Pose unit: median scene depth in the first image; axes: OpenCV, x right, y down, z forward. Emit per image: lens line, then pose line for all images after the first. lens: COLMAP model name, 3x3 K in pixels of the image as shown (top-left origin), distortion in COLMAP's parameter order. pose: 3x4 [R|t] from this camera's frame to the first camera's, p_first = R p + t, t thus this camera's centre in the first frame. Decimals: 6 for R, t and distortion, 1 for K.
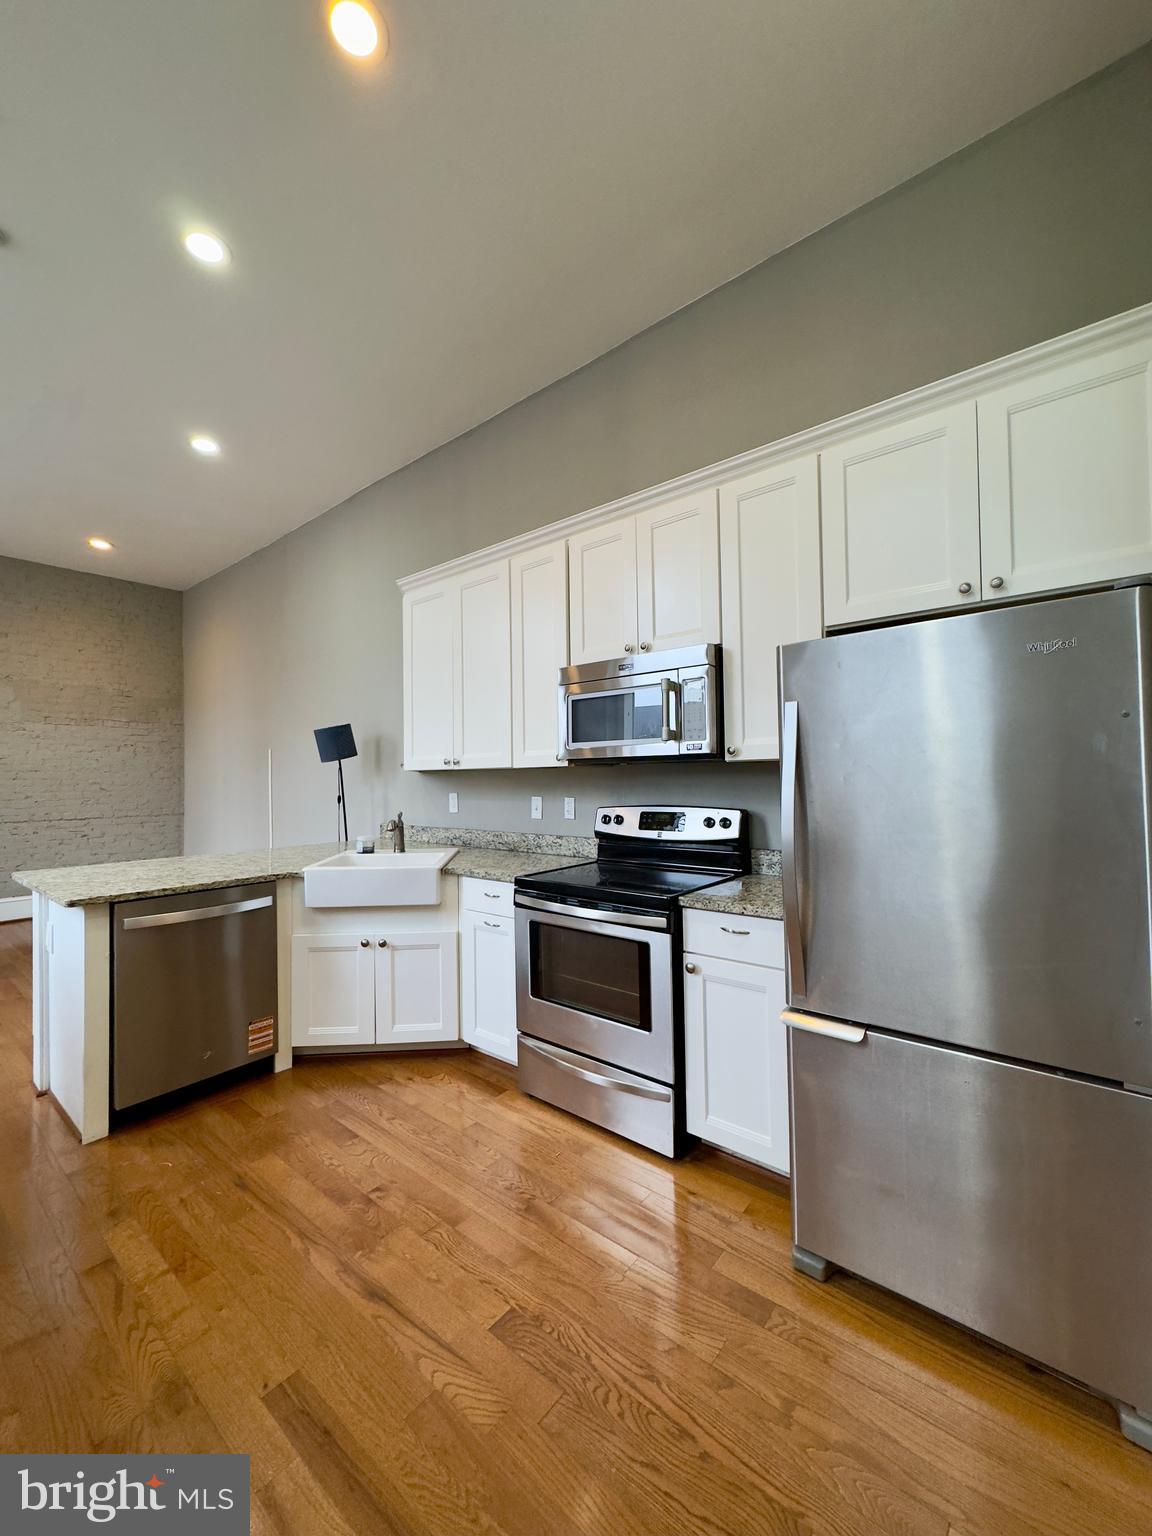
lens RADIAL K [[611.8, 0, 572.3], [0, 611.8, 766.3], [0, 0, 1]] dist [0.001834, -0.000593]
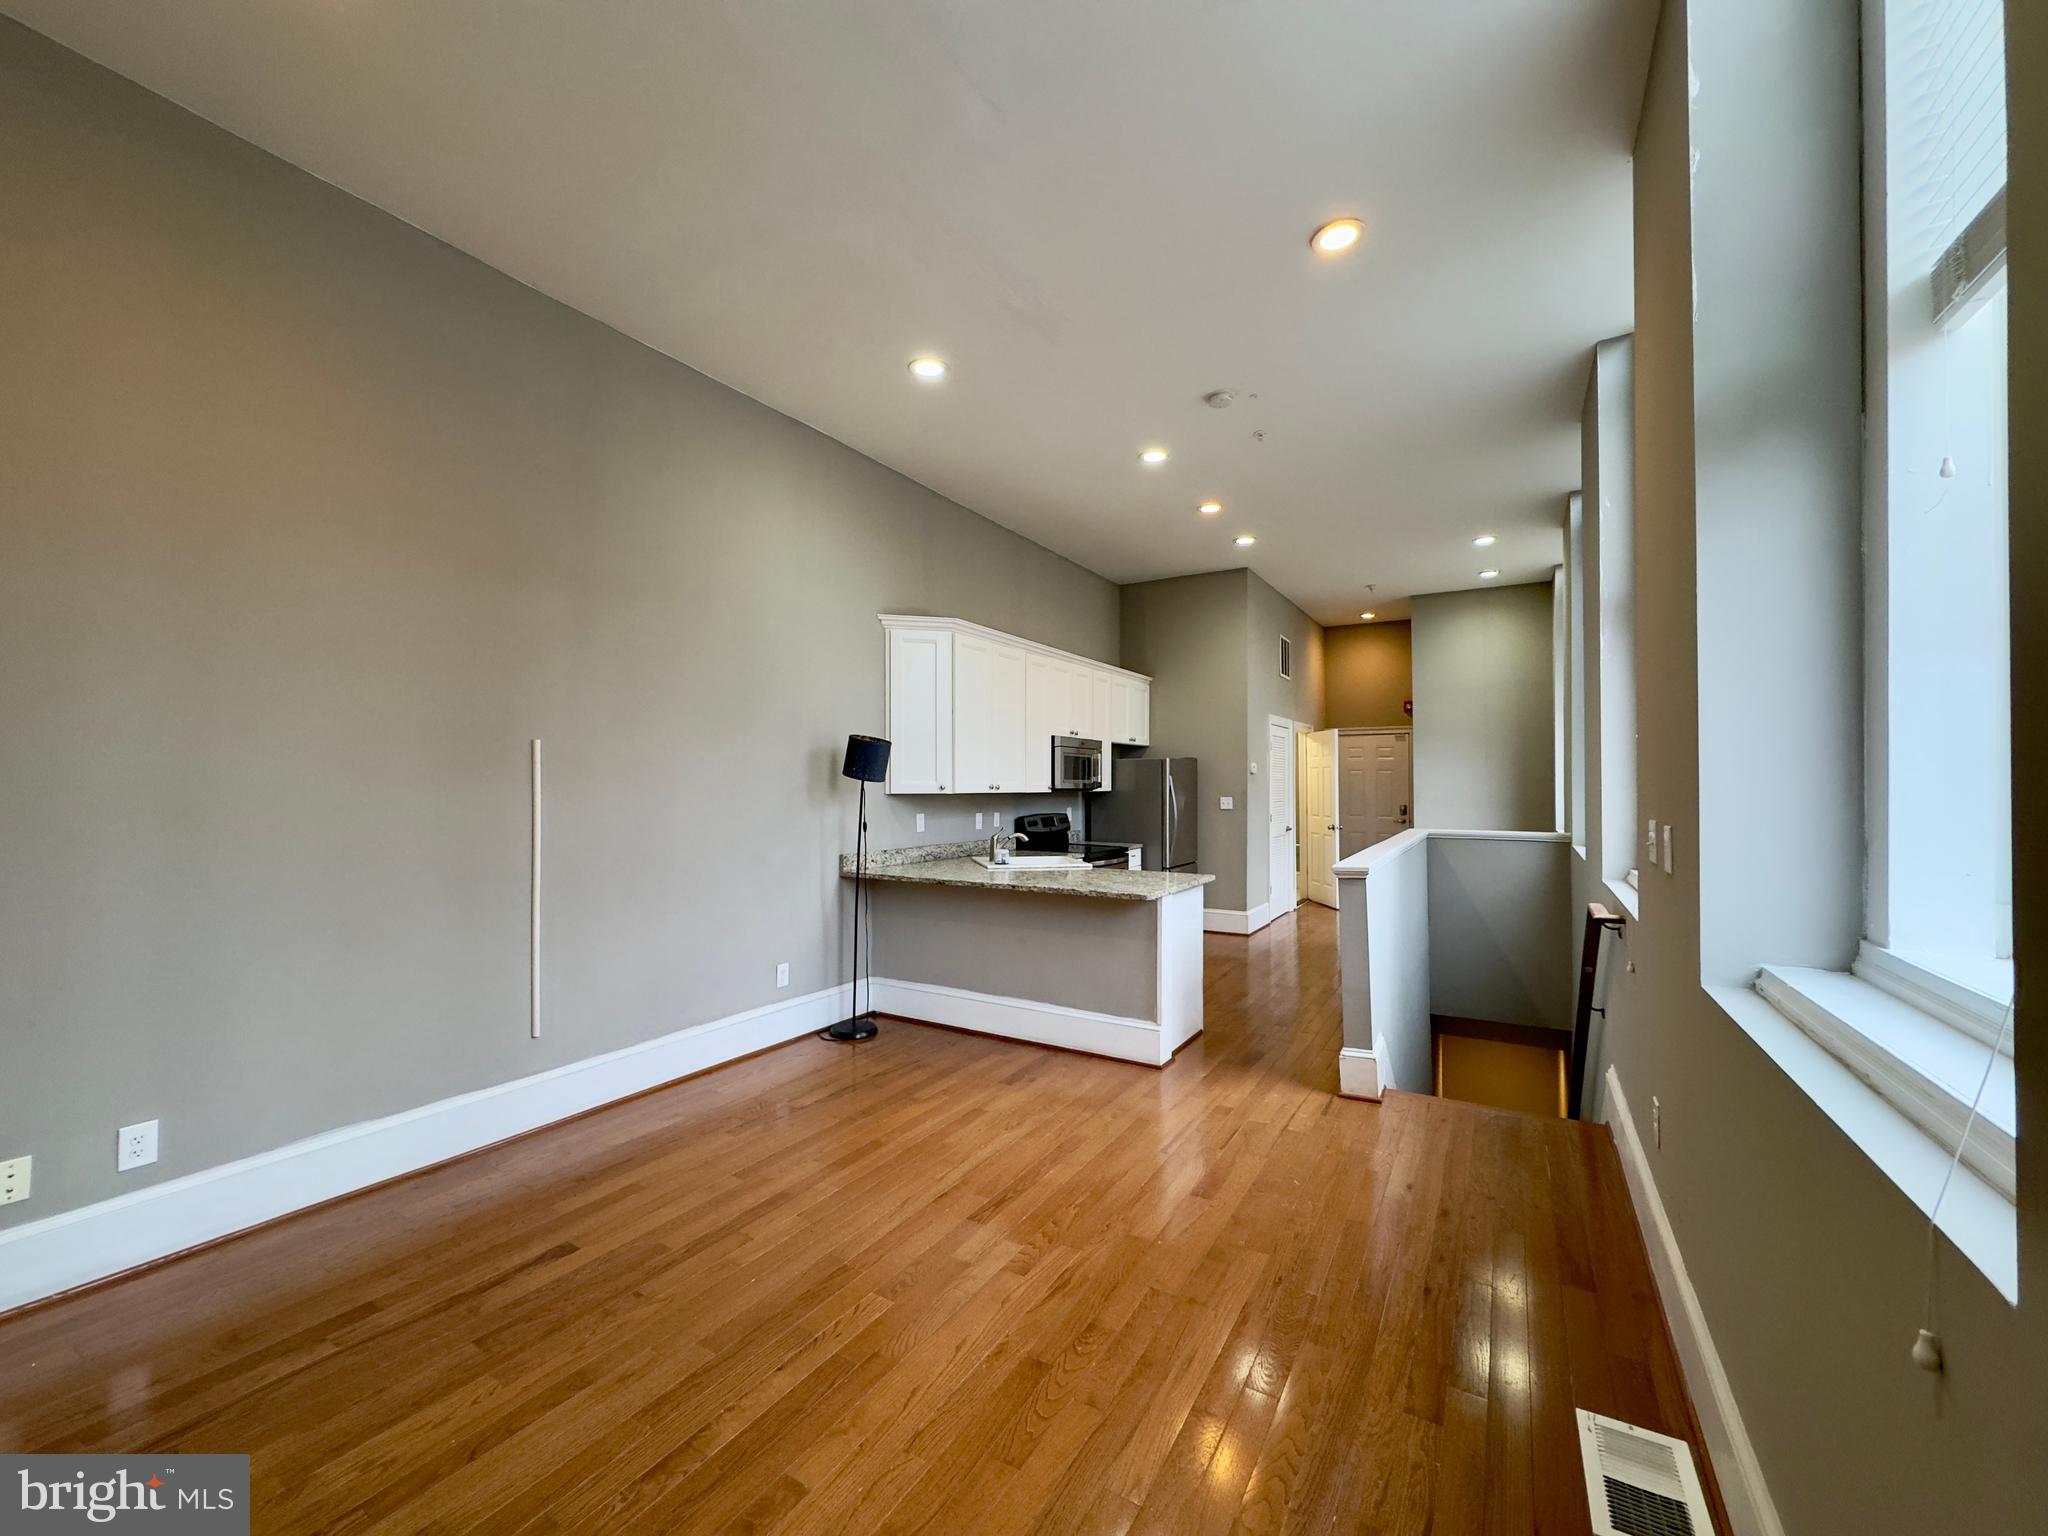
lens RADIAL K [[815.7, 0, 1020.8], [0, 815.7, 779.7], [0, 0, 1]] dist [0.001834, -0.000593]
pose [[-0.155267, 0.014478, 0.987766, -2.261743], [-0.022959, 0.999570, -0.018260, 0.008181], [-0.987606, -0.025514, -0.154868, 1.447213]]
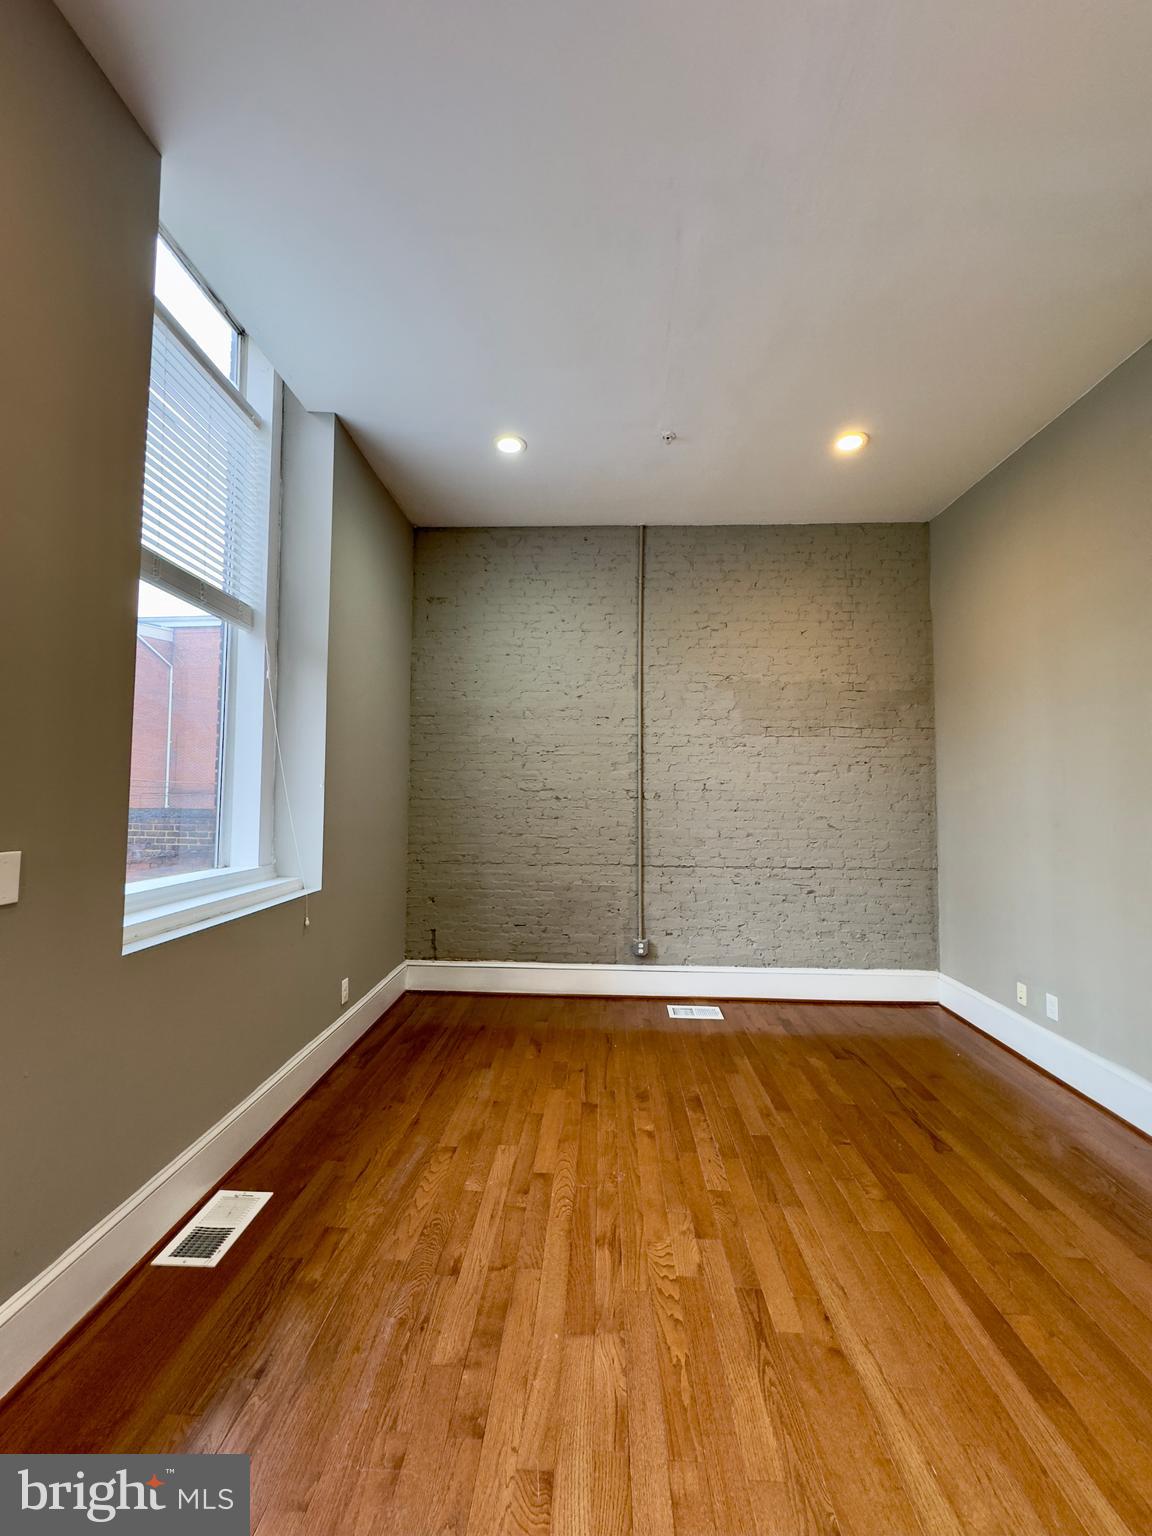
lens RADIAL K [[611.8, 0, 575.4], [0, 611.8, 768.0], [0, 0, 1]] dist [0.001834, -0.000593]
pose [[0.606292, -0.018413, -0.795029, -0.883578], [0.002227, 0.999767, -0.021456, -0.034272], [0.795239, 0.011238, 0.606192, 0.787754]]
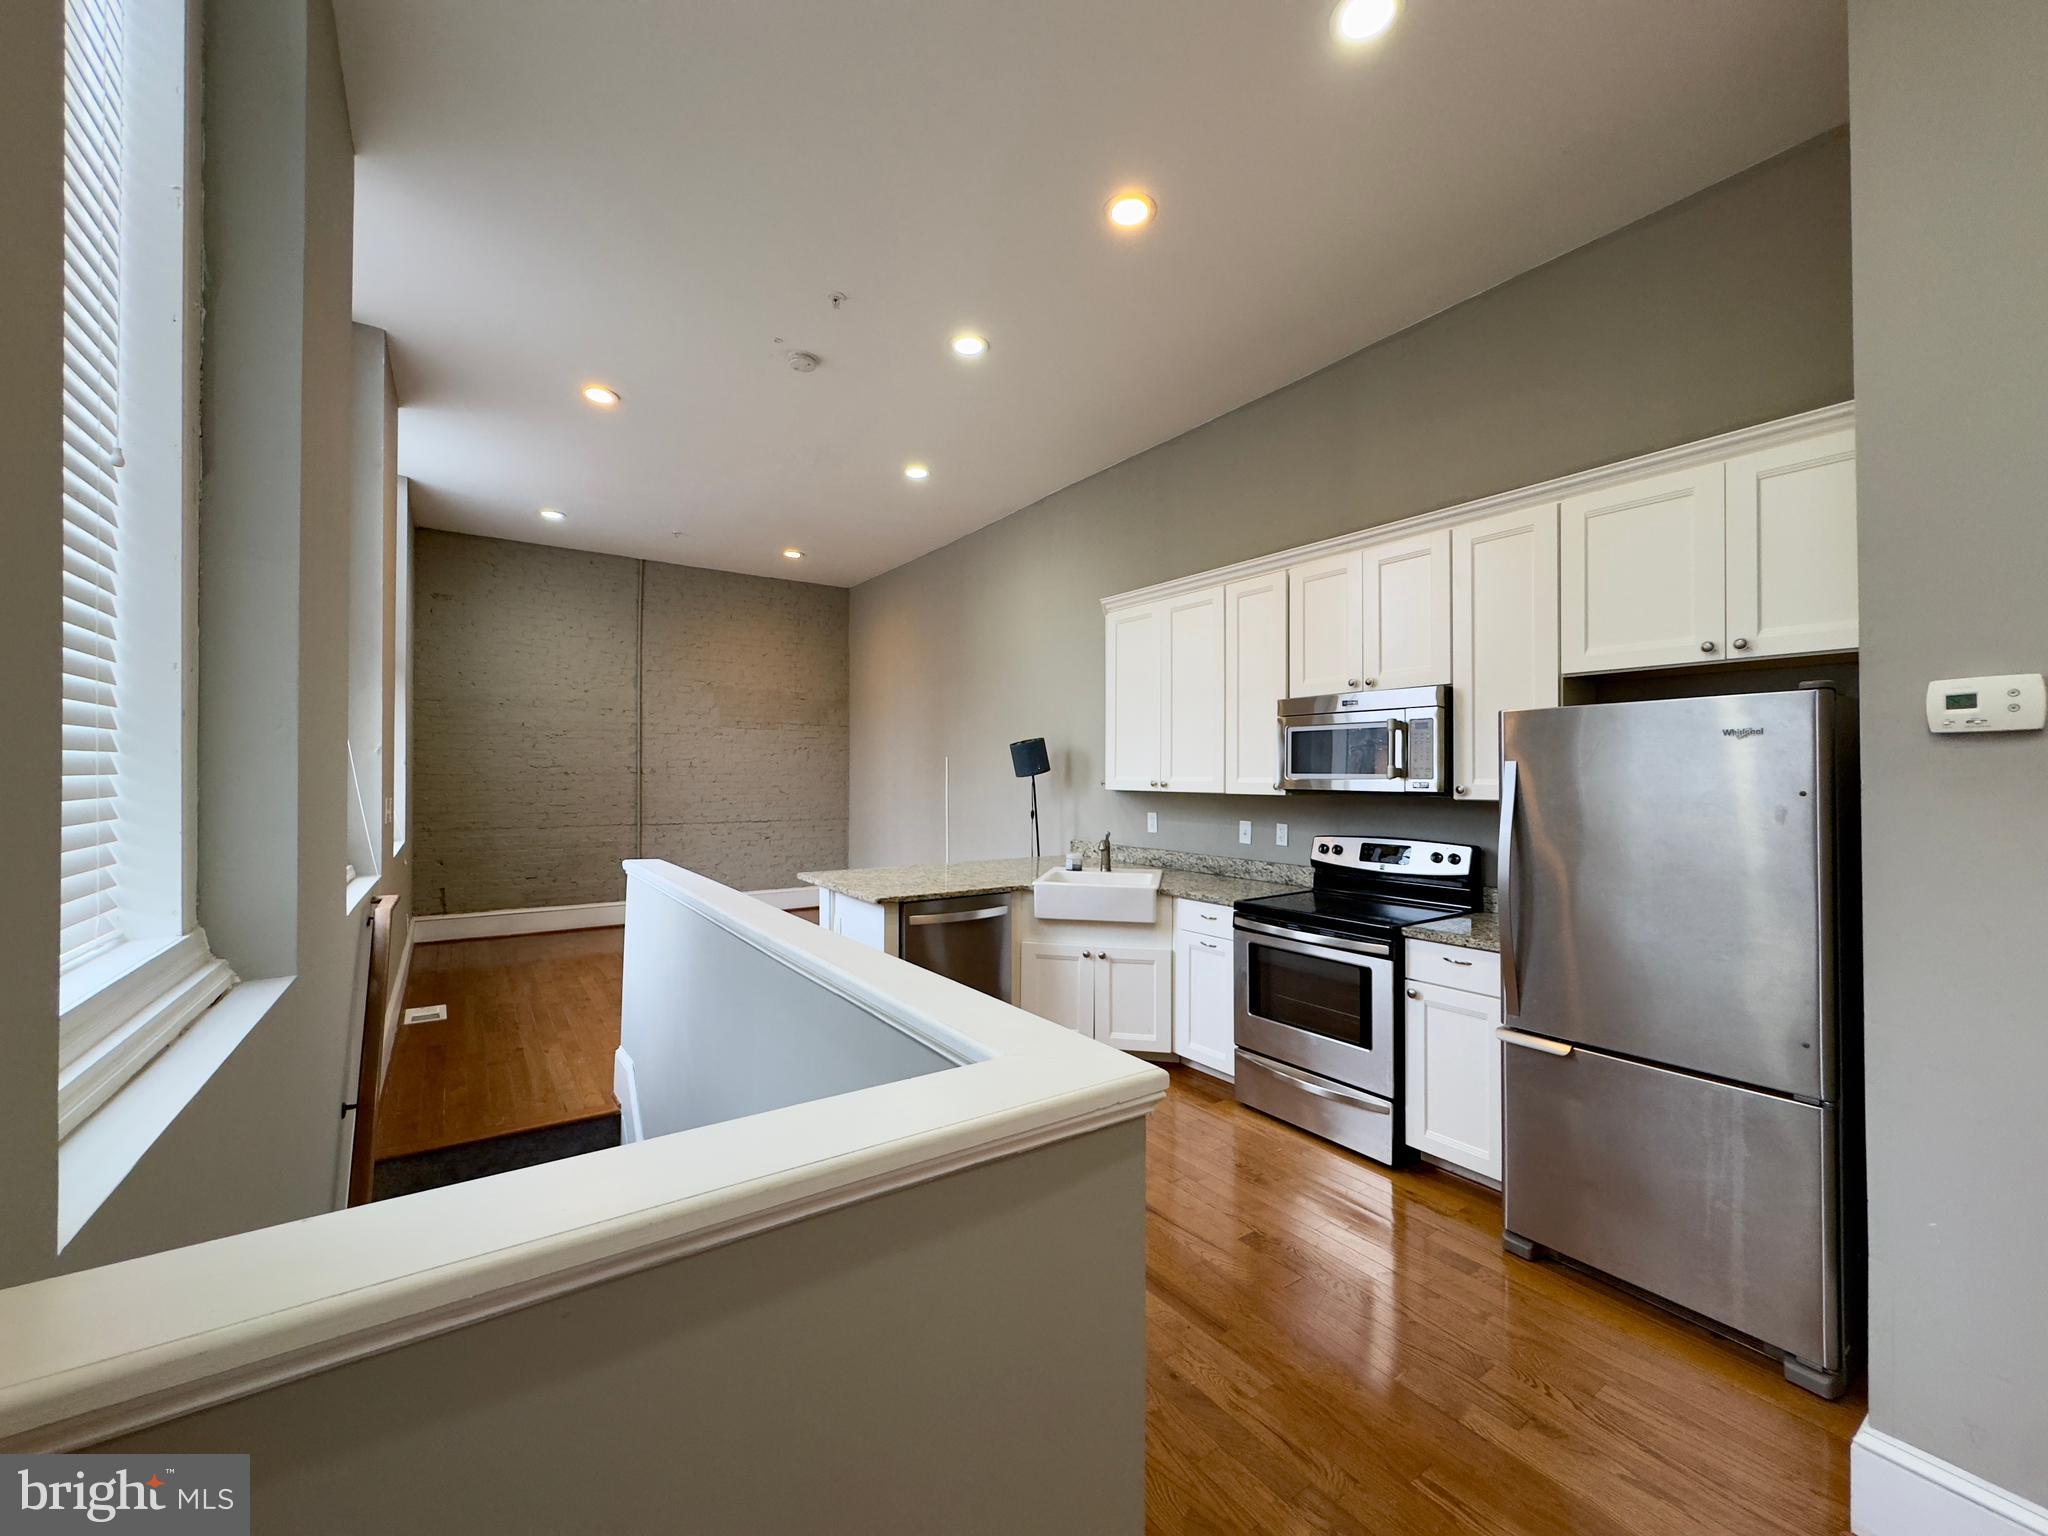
lens RADIAL K [[815.7, 0, 1019.9], [0, 815.7, 769.3], [0, 0, 1]] dist [0.001834, -0.000593]
pose [[0.963157, 0.014097, -0.268572, -0.068713], [-0.009752, 0.999799, 0.017506, -0.063167], [0.268765, -0.014242, 0.963101, -0.422300]]
